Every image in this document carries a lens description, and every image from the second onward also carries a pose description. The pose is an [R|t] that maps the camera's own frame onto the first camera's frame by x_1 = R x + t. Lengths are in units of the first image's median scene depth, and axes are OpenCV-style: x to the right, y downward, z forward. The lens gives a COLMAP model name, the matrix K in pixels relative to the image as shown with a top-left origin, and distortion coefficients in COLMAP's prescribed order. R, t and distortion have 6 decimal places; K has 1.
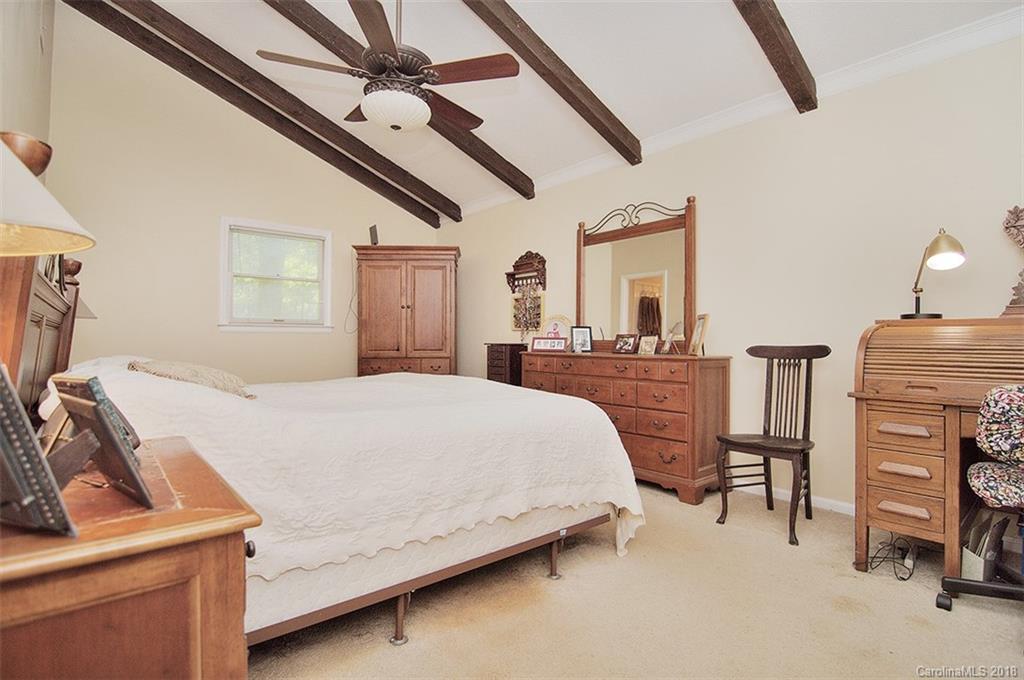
lens RADIAL K [[496.3, 0, 512.1], [0, 496.3, 332.2], [0, 0, 1]] dist [-0.011309, -0.000428]
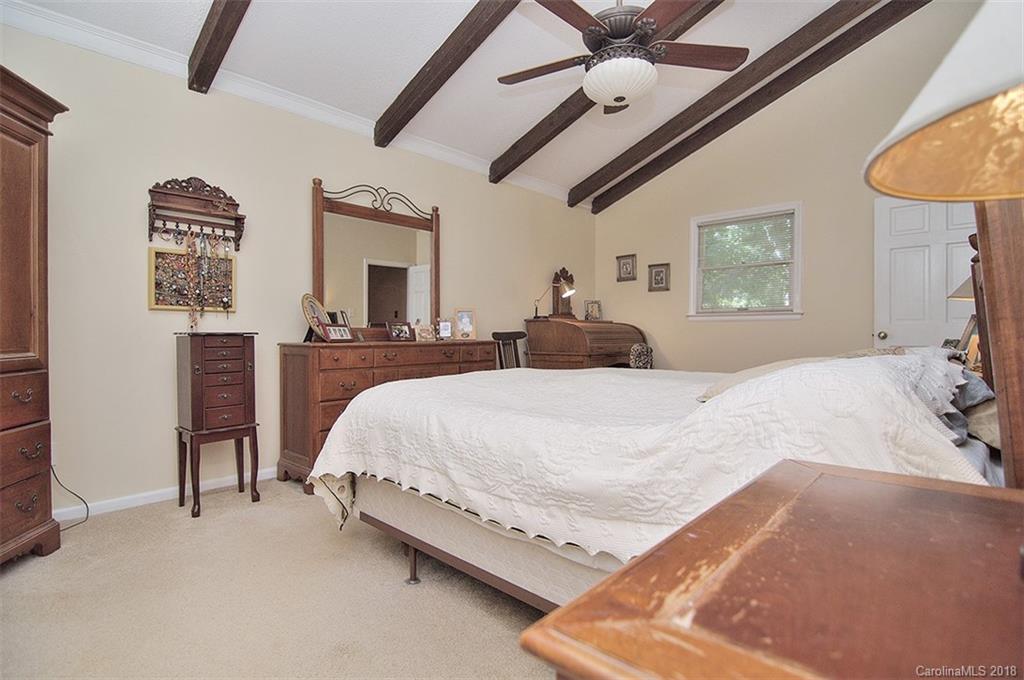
lens RADIAL K [[496.3, 0, 512.1], [0, 496.3, 332.2], [0, 0, 1]] dist [-0.011309, -0.000428]
pose [[-0.128469, -0.002501, 0.991710, -0.724282], [-0.014047, 0.999901, 0.000702, 0.019399], [-0.991614, -0.013840, -0.128491, 0.837653]]
